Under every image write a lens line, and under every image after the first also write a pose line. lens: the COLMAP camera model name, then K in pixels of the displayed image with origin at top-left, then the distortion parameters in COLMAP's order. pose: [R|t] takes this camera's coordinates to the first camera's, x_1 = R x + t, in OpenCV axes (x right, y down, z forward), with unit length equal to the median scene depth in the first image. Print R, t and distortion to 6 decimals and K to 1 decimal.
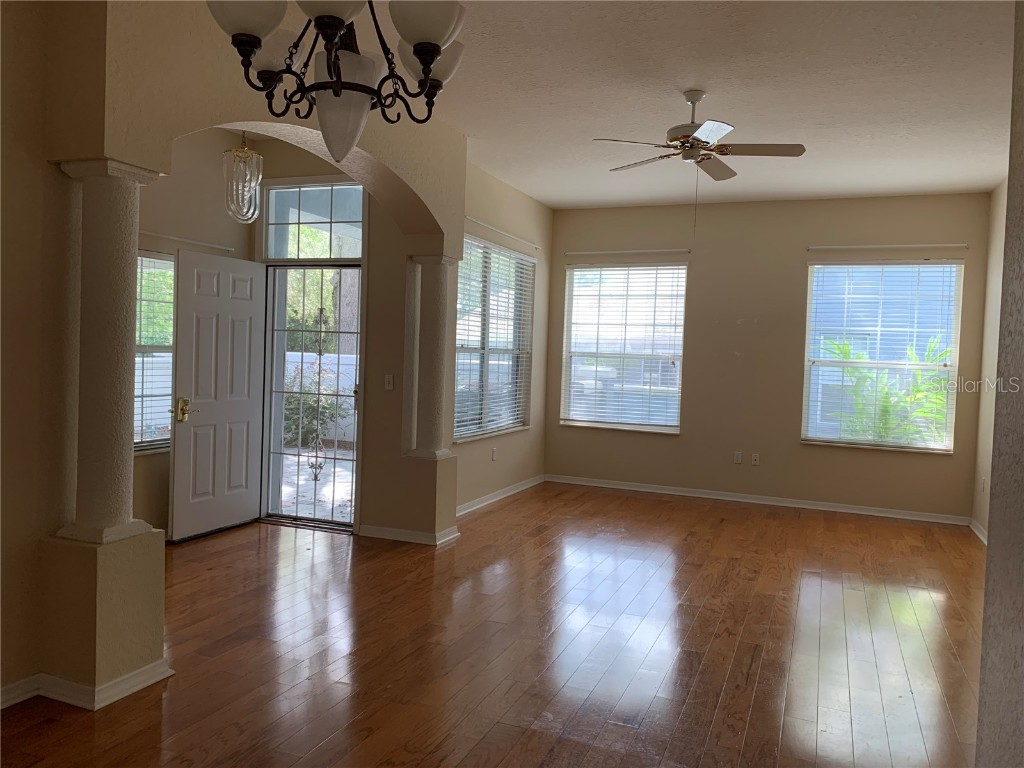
lens RADIAL K [[773.5, 0, 509.7], [0, 773.5, 378.7], [0, 0, 1]] dist [0.109074, -0.205816]
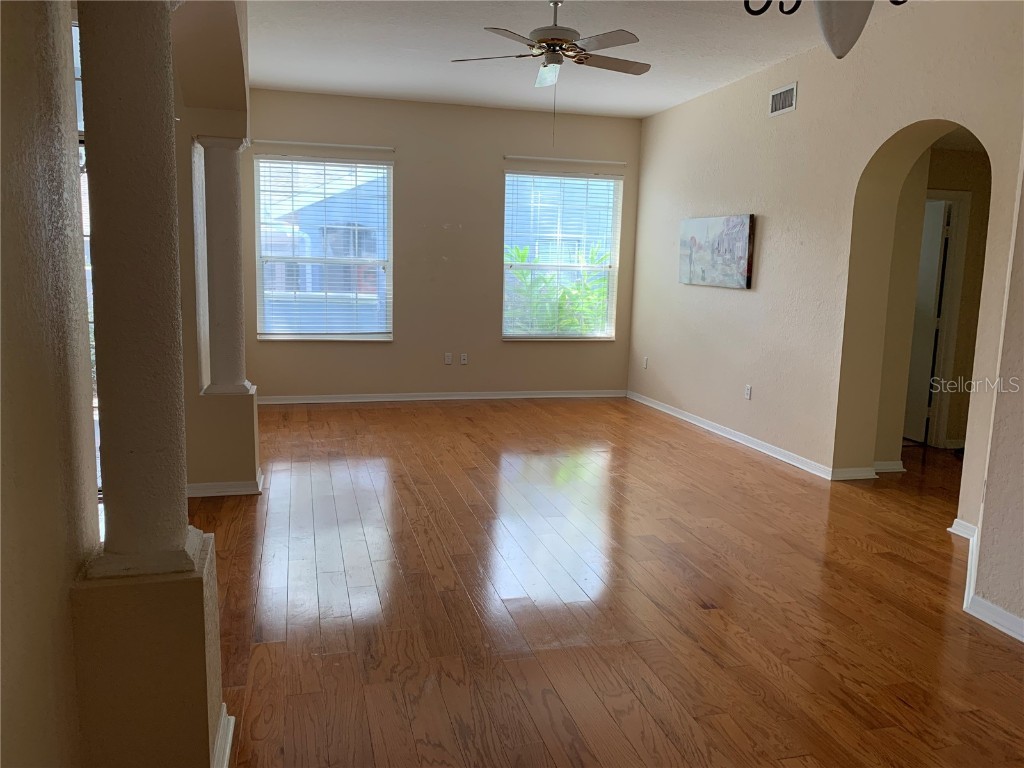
lens RADIAL K [[773.5, 0, 509.7], [0, 773.5, 378.7], [0, 0, 1]] dist [0.109074, -0.205816]
pose [[0.798231, -0.103380, 0.593414, -0.270457], [0.024552, 0.989927, 0.139431, -0.015817], [-0.601851, -0.096729, 0.792729, 0.127420]]
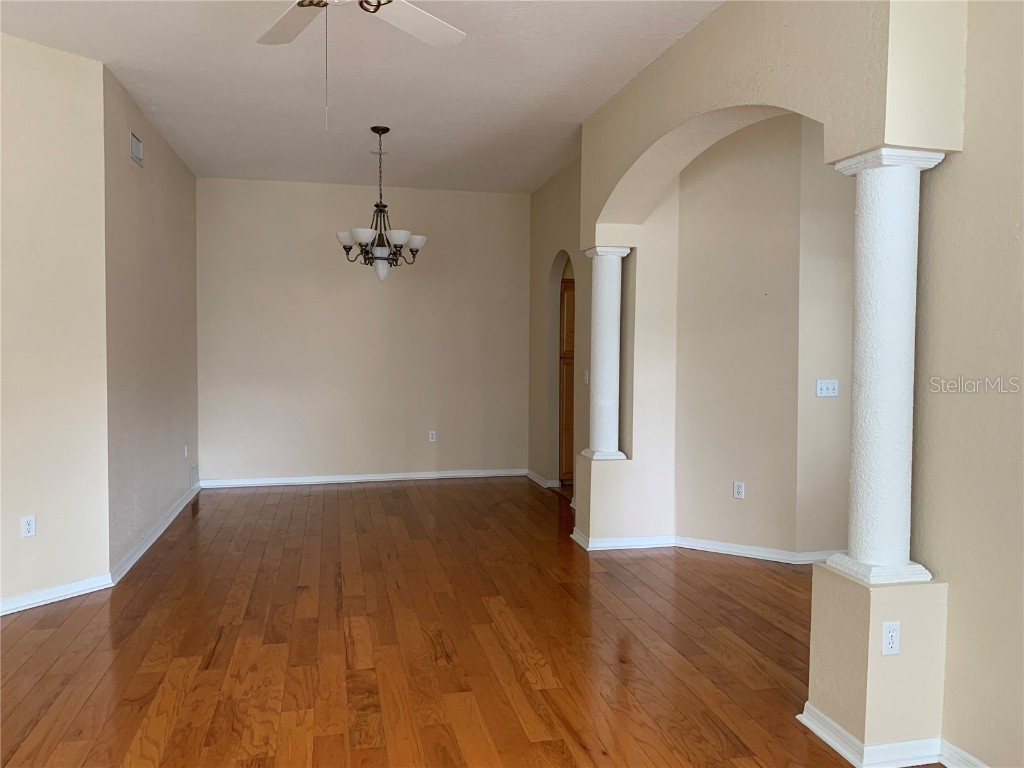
lens RADIAL K [[773.5, 0, 509.7], [0, 773.5, 378.7], [0, 0, 1]] dist [0.109074, -0.205816]
pose [[-0.816745, -0.013425, -0.576842, 0.277509], [-0.054847, 0.997009, 0.054455, -0.025751], [0.574386, 0.076114, -0.815039, 0.953594]]
